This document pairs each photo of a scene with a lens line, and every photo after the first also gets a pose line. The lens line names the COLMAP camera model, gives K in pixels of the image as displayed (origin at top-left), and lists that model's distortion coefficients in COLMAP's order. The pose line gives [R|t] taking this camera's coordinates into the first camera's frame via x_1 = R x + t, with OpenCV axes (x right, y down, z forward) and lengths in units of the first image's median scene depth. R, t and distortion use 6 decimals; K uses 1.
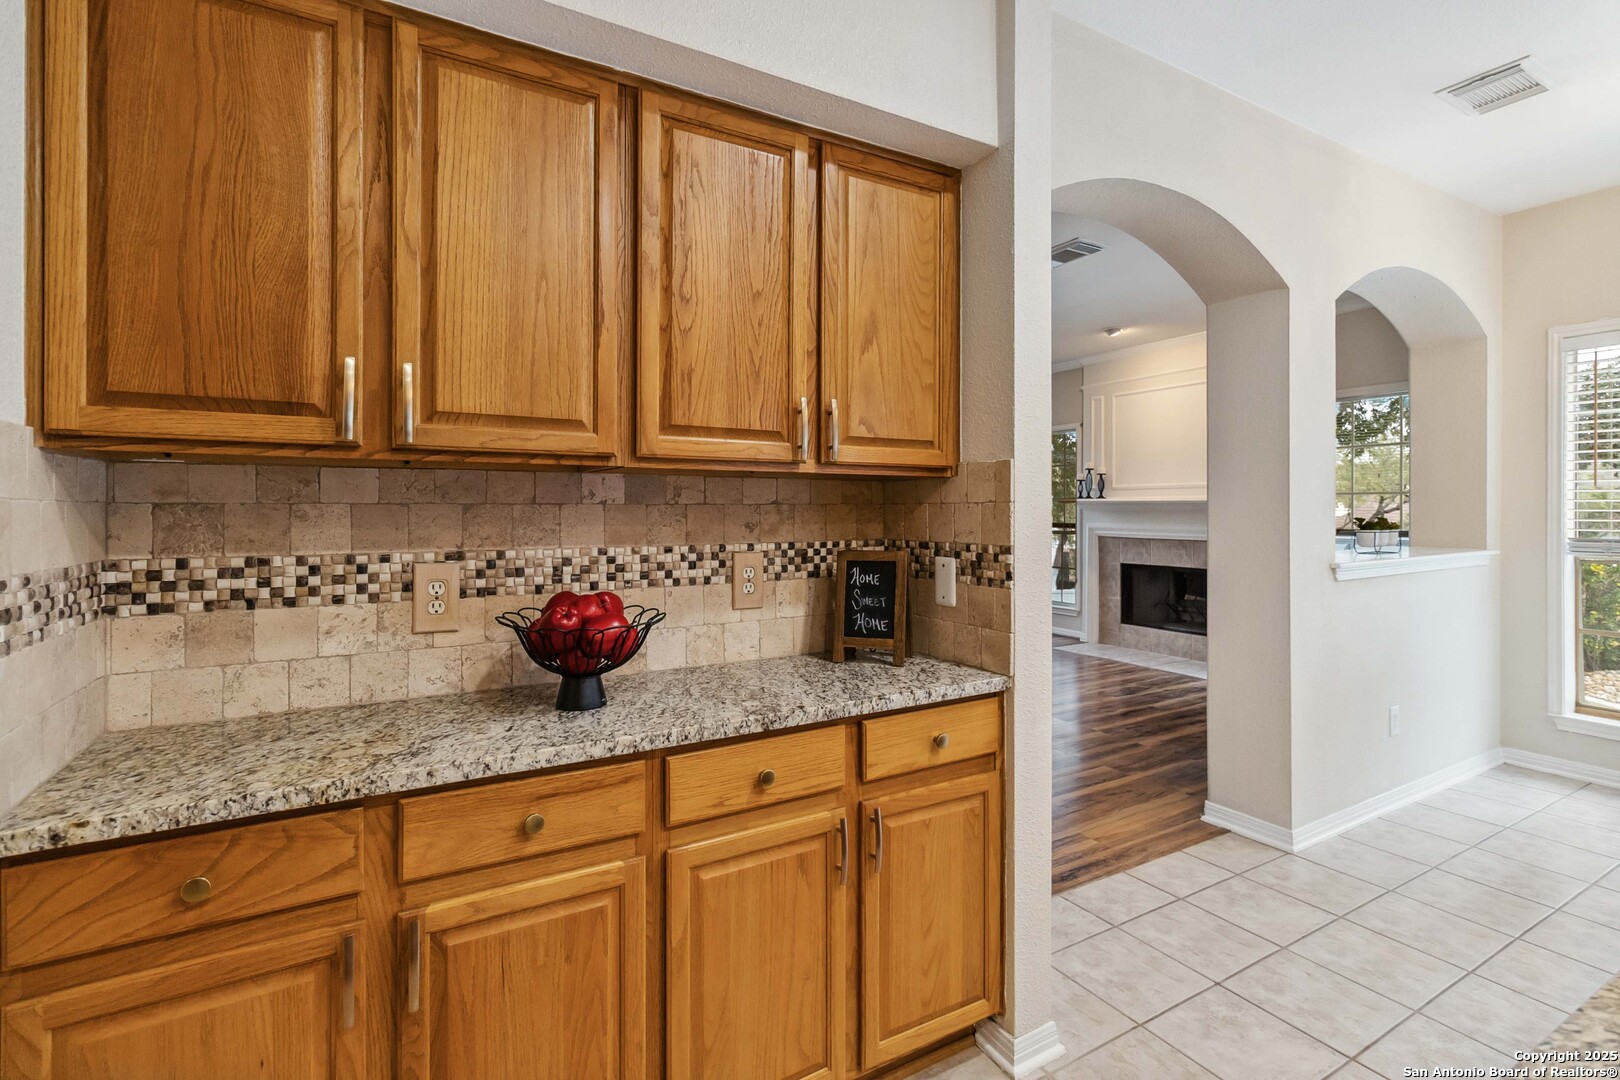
lens RADIAL K [[768.9, 0, 835.7], [0, 768.9, 503.9], [0, 0, 1]] dist [0.001395, 0.000708]
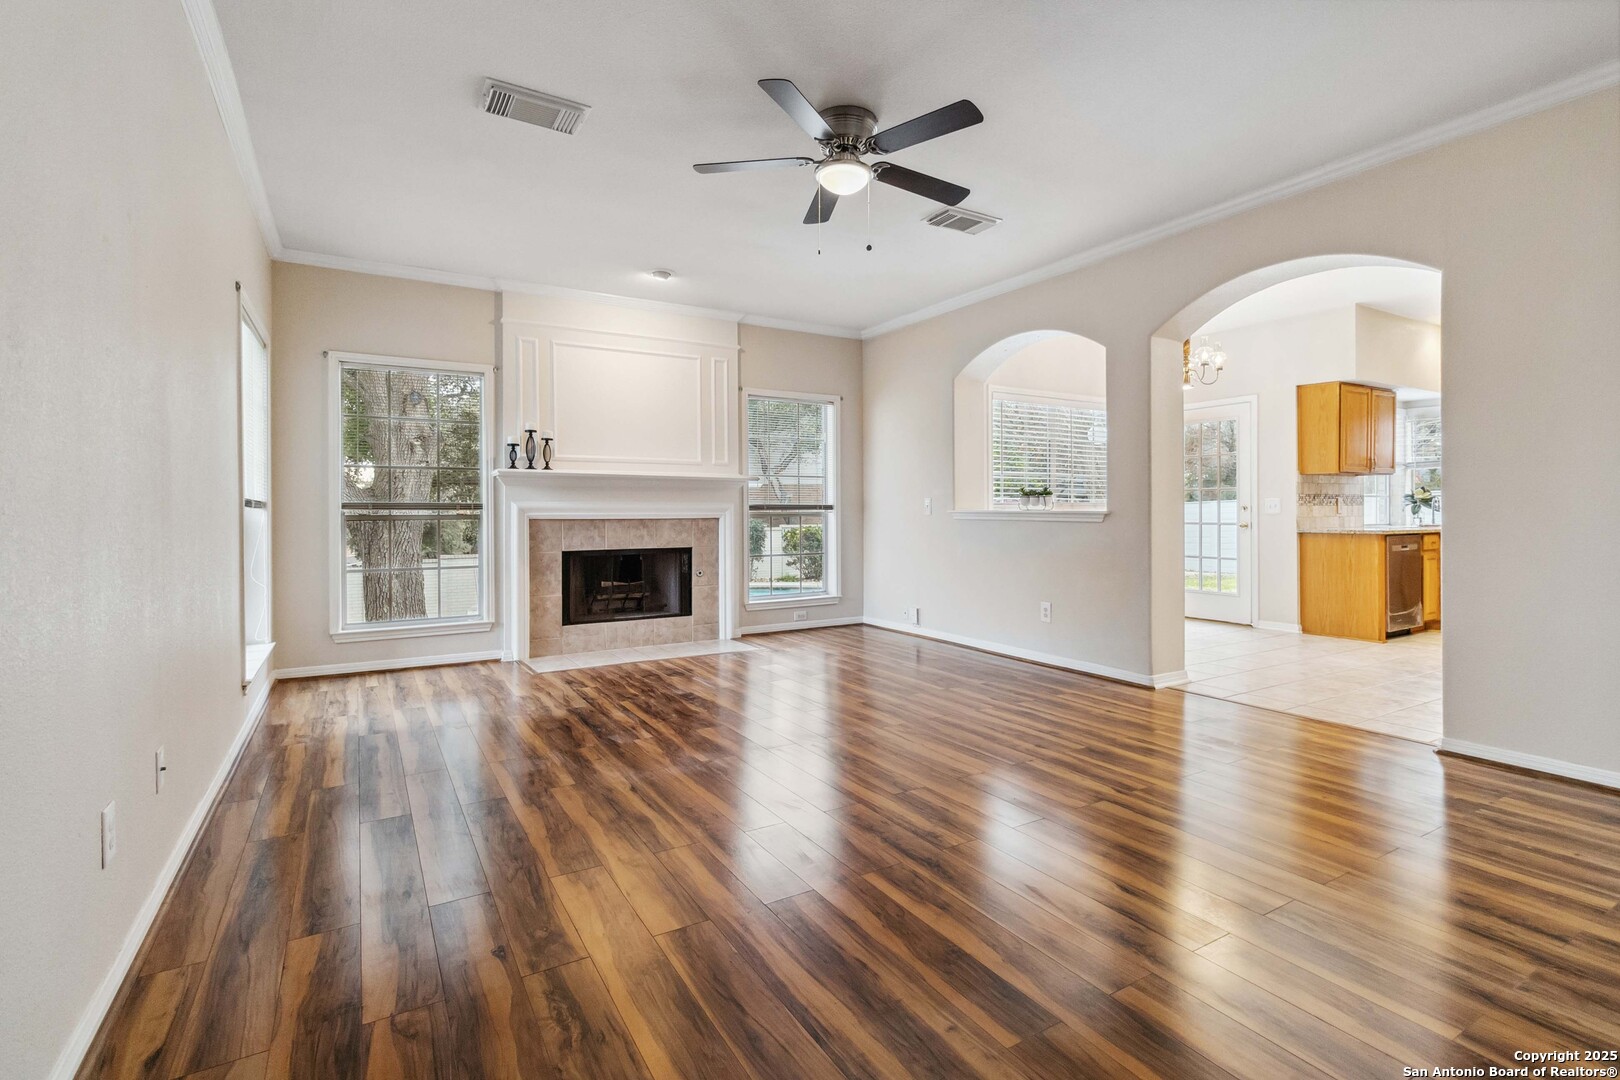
lens RADIAL K [[768.9, 0, 810.8], [0, 768.9, 518.7], [0, 0, 1]] dist [0.001395, 0.000708]
pose [[-0.005893, -0.008790, 0.999944, -0.458054], [-0.005408, 0.999947, 0.008758, 0.035996], [-0.999968, -0.005357, -0.005940, 0.777365]]
